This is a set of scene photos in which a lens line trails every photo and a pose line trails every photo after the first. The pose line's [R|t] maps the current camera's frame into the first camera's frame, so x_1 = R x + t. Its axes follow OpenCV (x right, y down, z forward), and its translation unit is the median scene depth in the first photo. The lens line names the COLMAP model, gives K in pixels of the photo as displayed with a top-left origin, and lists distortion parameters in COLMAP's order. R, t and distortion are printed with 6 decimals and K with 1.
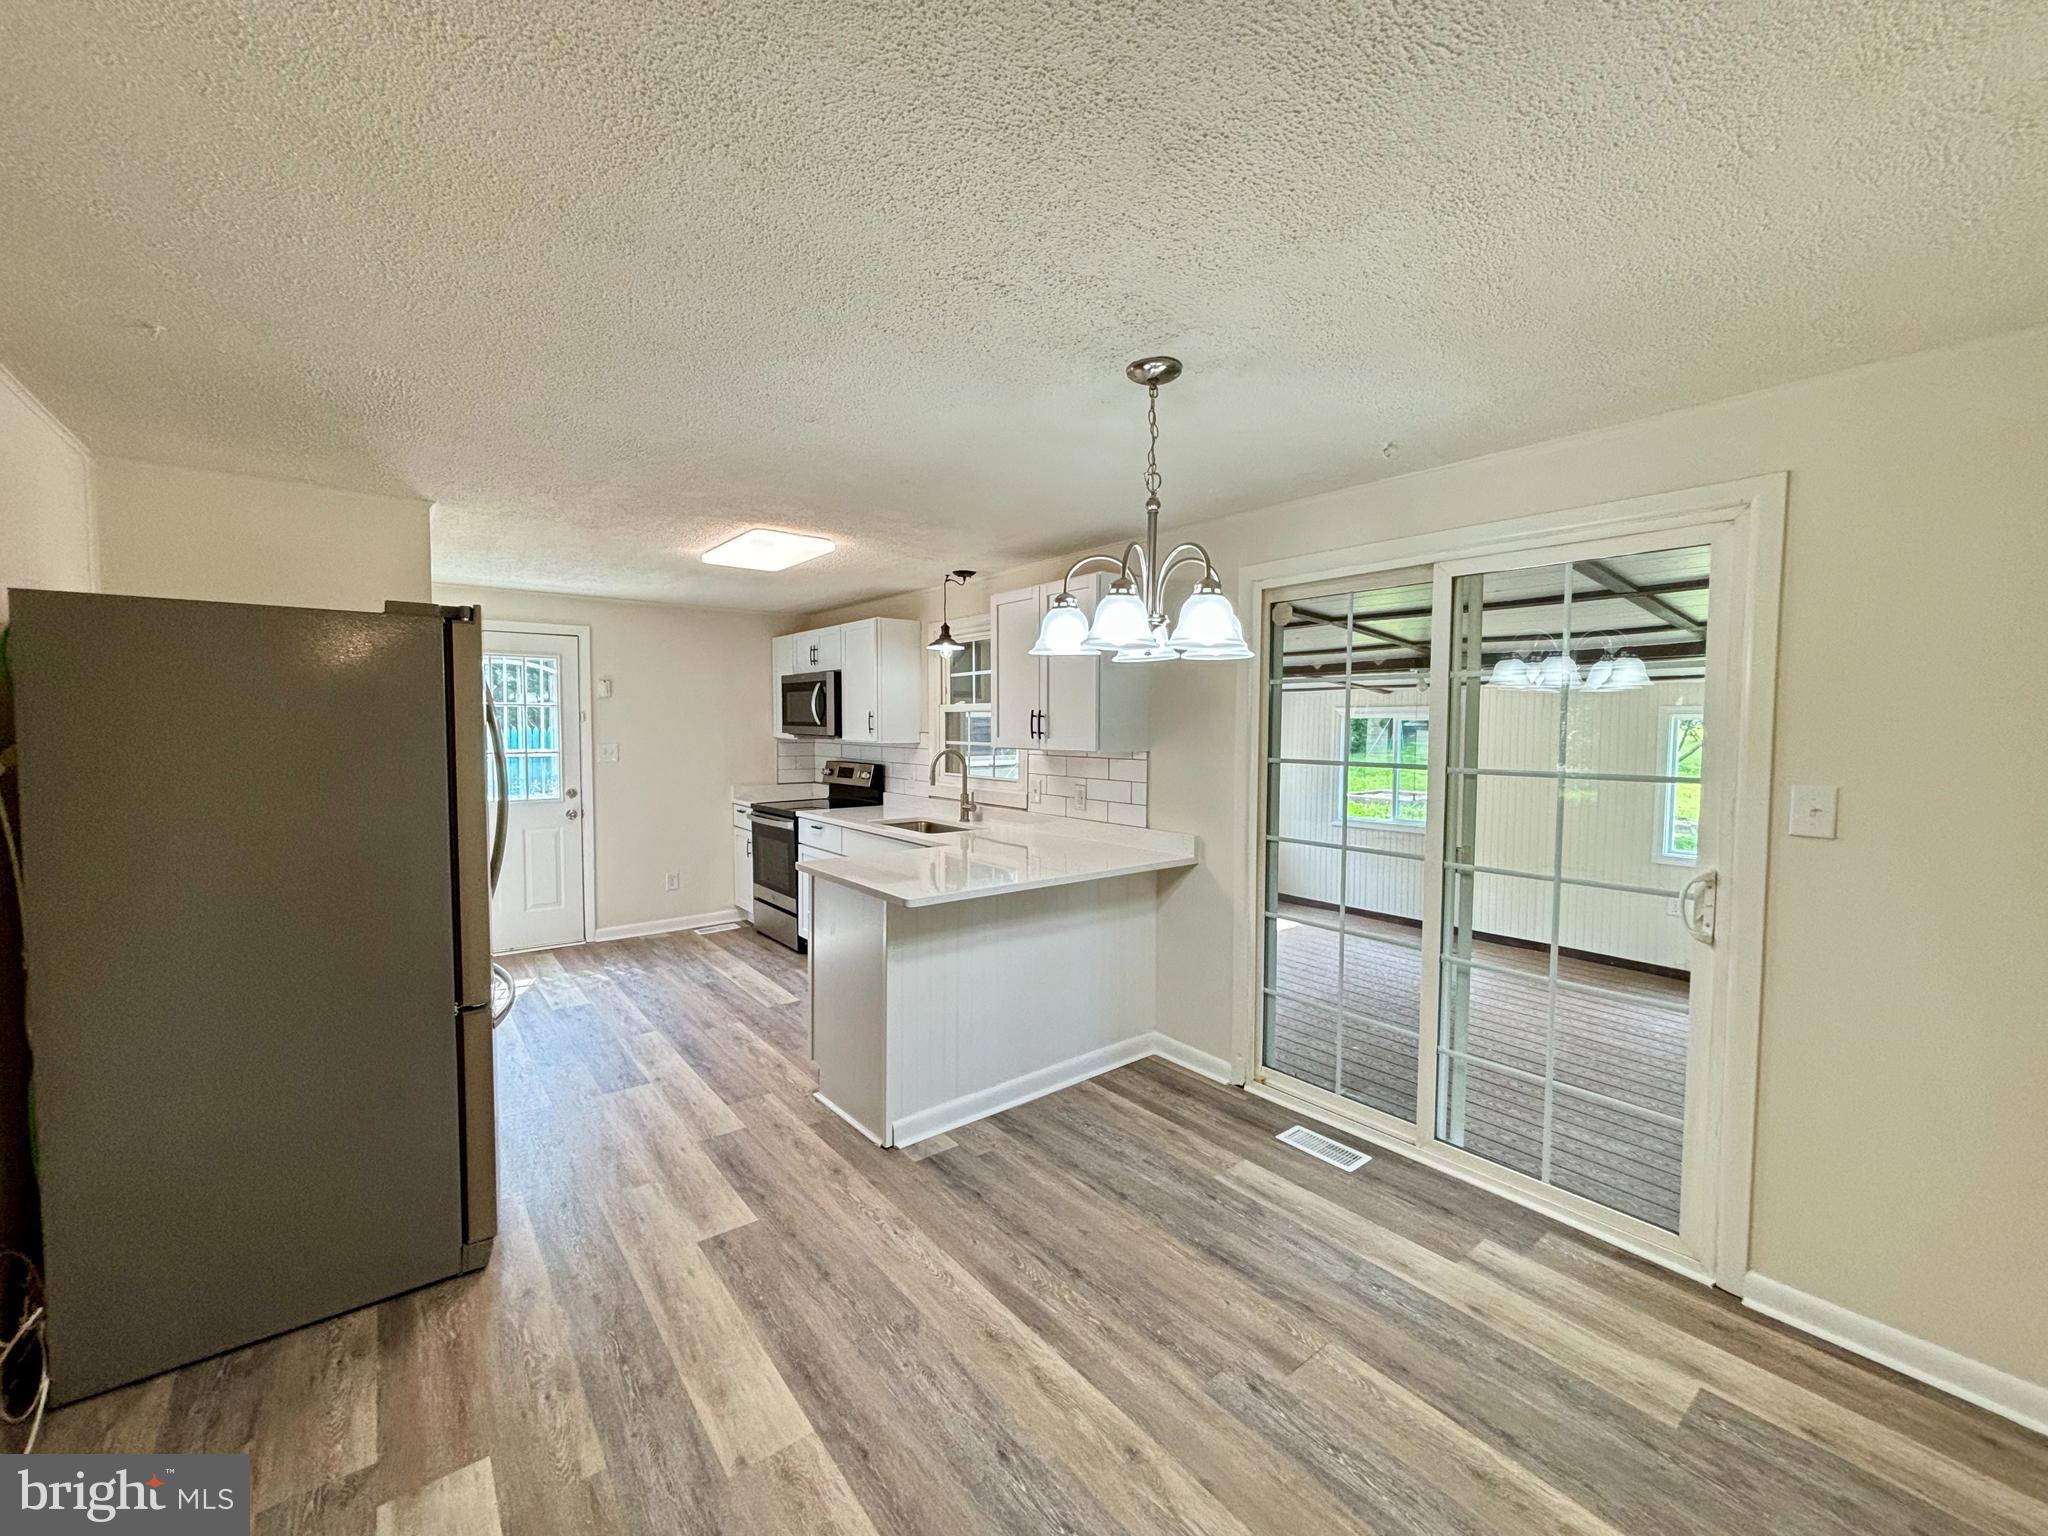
lens RADIAL K [[826.3, 0, 1002.7], [0, 826.3, 761.1], [0, 0, 1]] dist [0.002665, -0.000482]
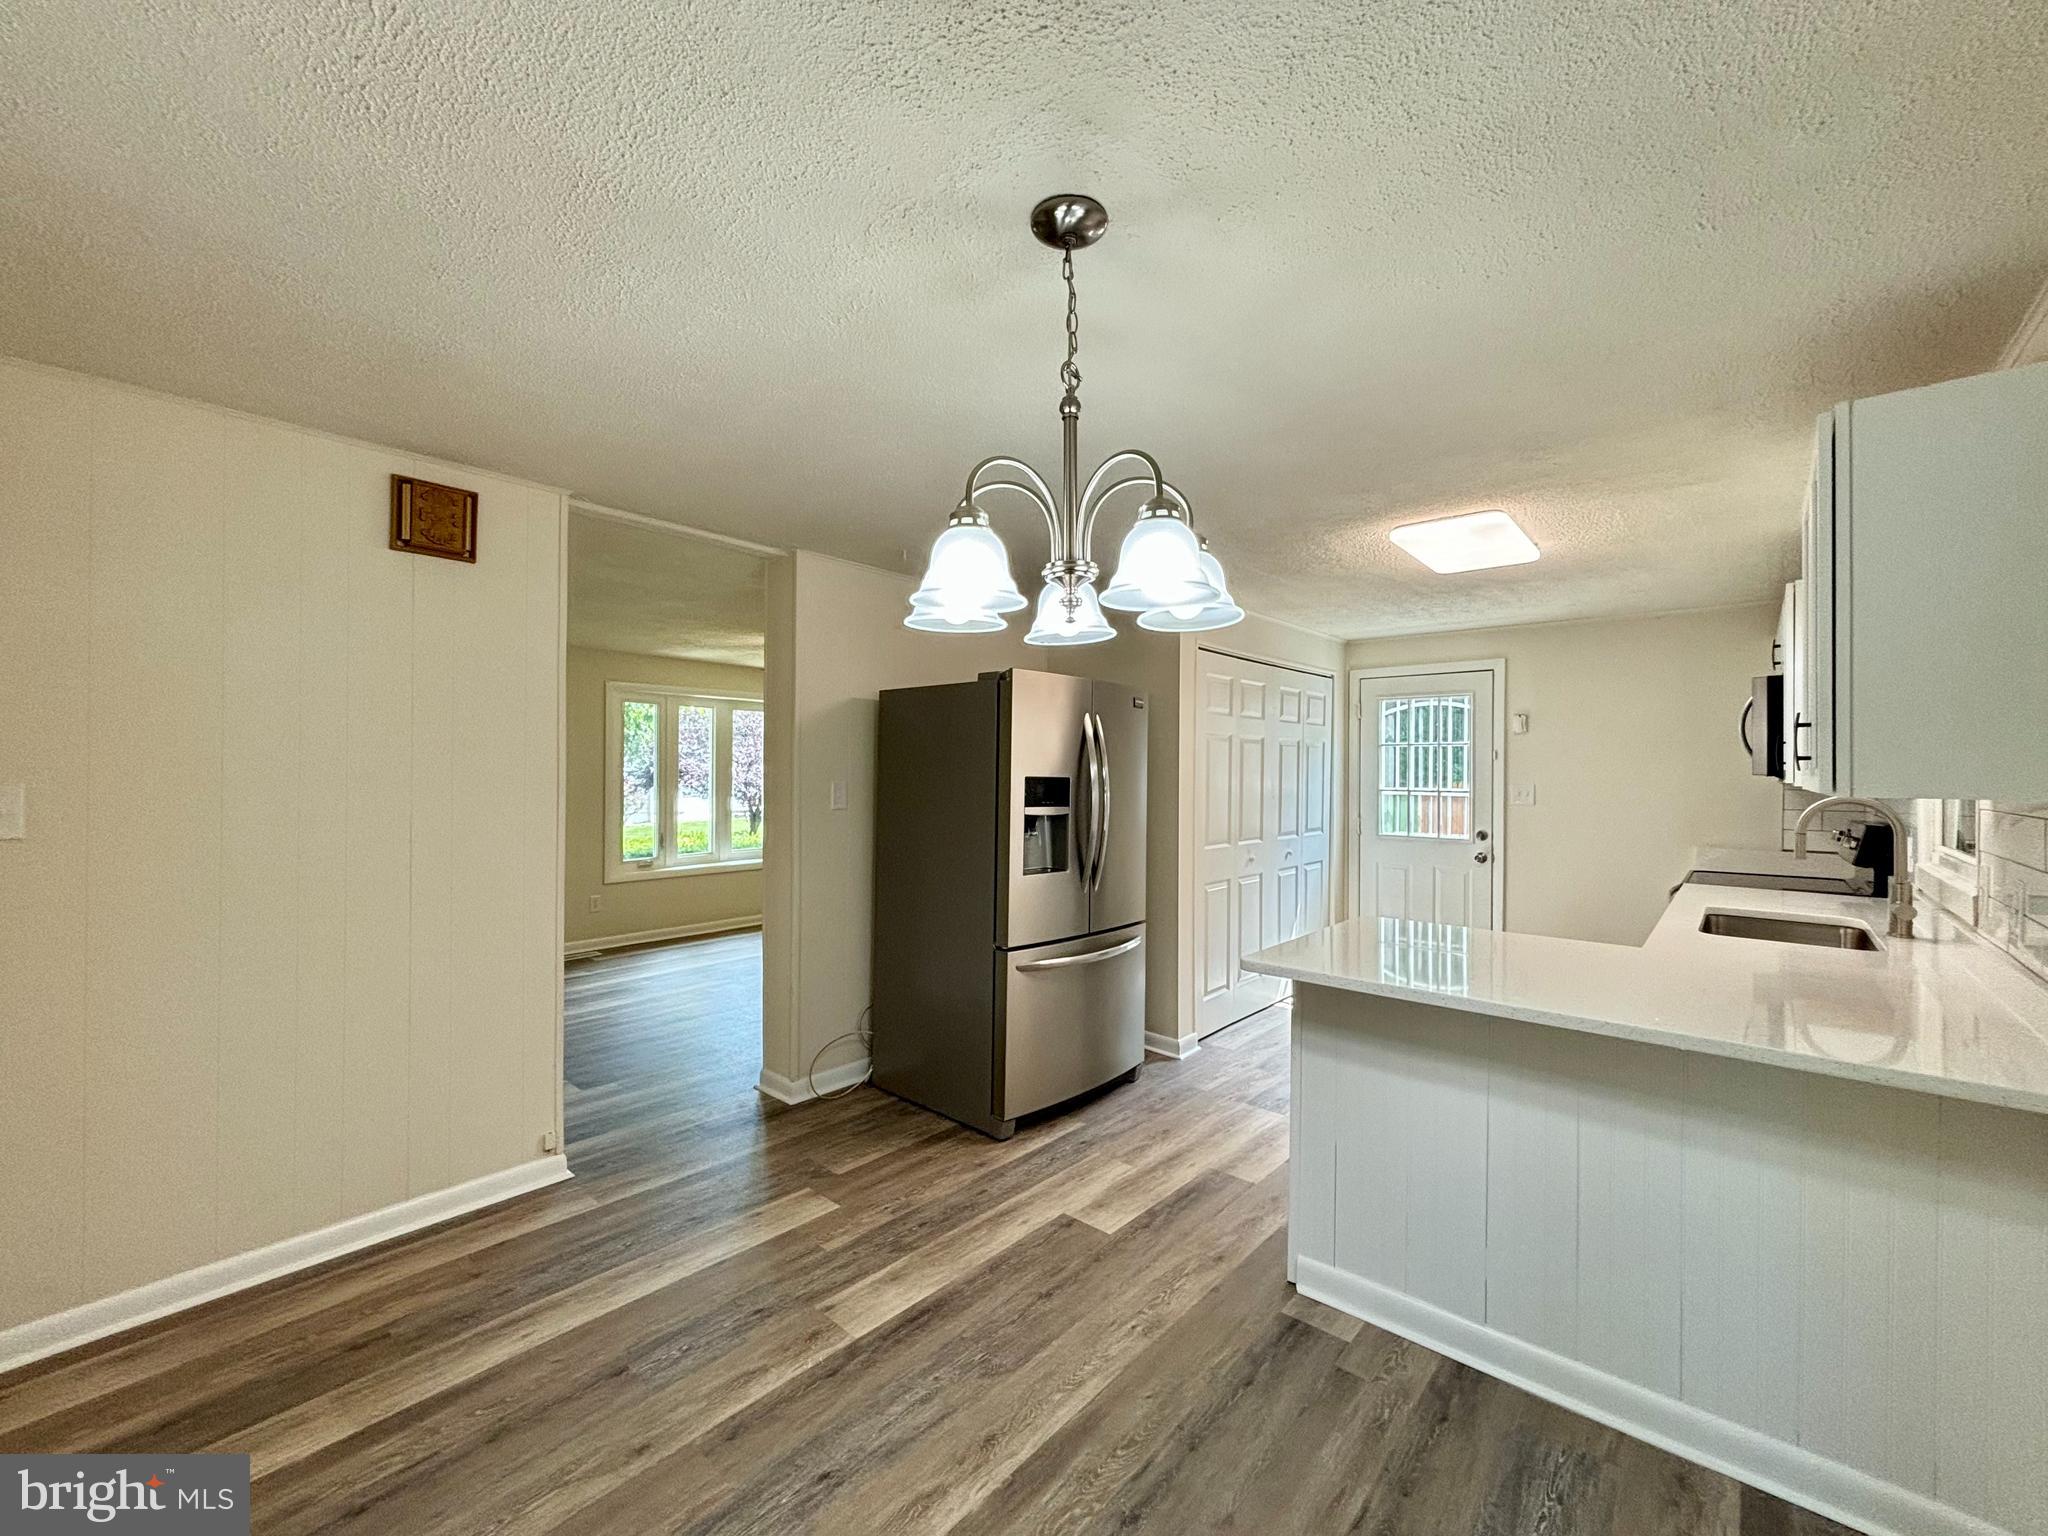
lens RADIAL K [[826.3, 0, 1036.1], [0, 826.3, 761.2], [0, 0, 1]] dist [0.002665, -0.000482]
pose [[0.204437, -0.011607, -0.978811, 0.618448], [-0.052185, 0.998379, -0.022738, 0.003542], [0.977488, 0.055728, 0.203499, 0.607479]]
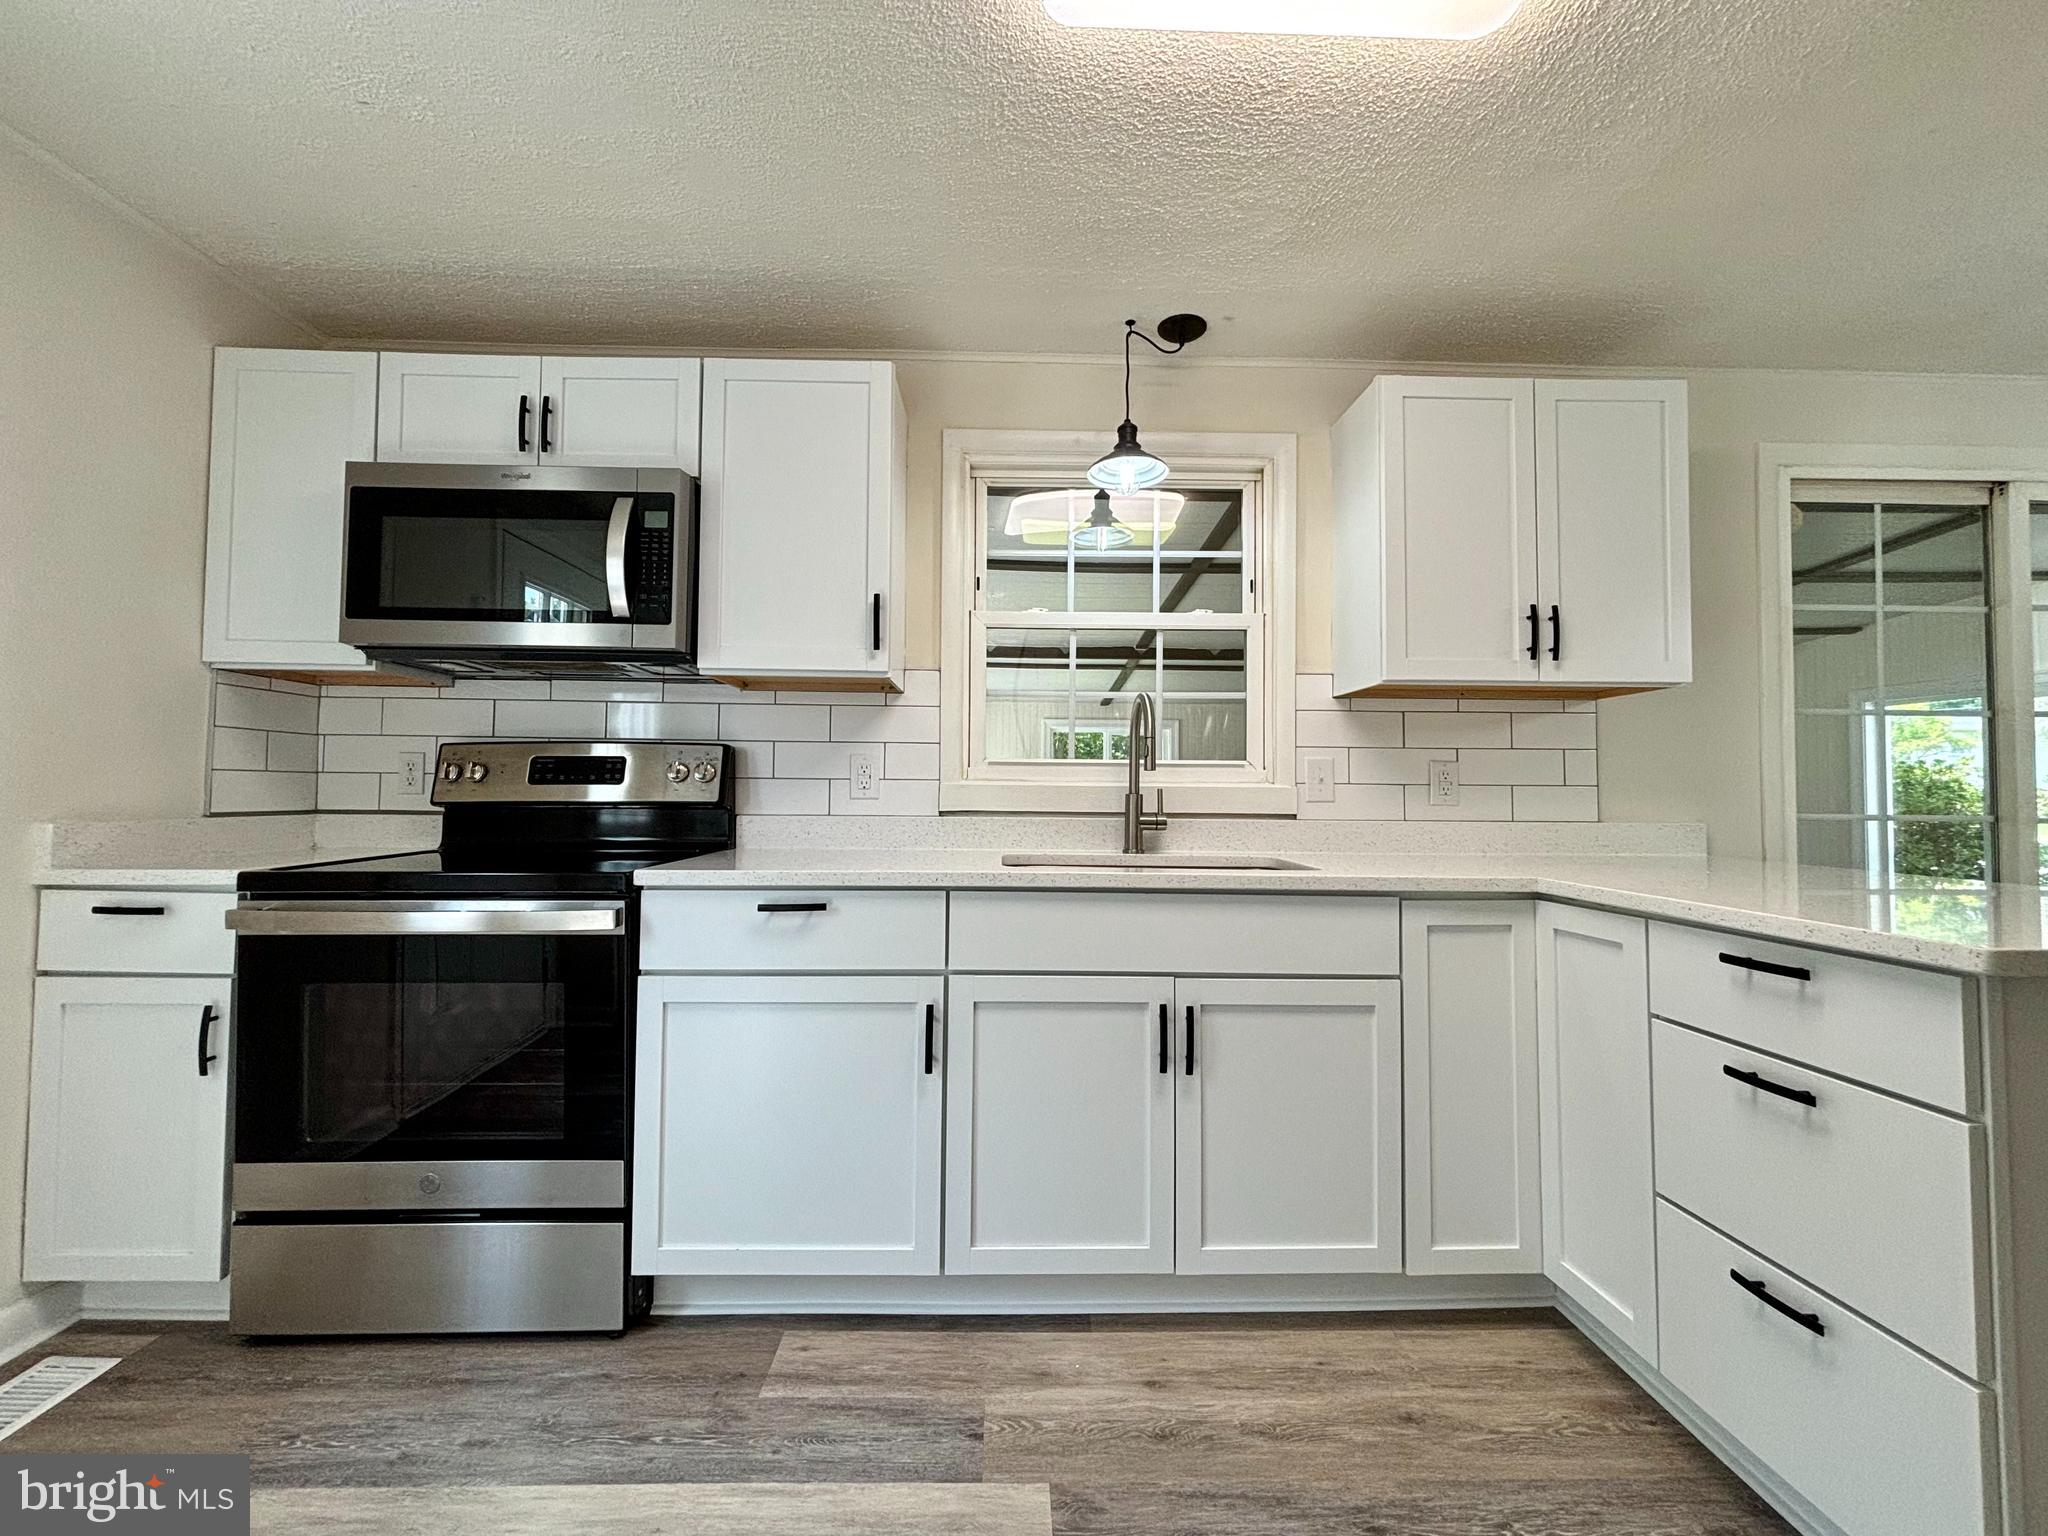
lens RADIAL K [[826.3, 0, 1026.5], [0, 826.3, 772.4], [0, 0, 1]] dist [0.002665, -0.000482]
pose [[0.586912, 0.022229, 0.809346, -0.801785], [0.031942, 0.998209, -0.050580, 0.085056], [-0.809020, 0.055538, 0.585151, 1.334273]]
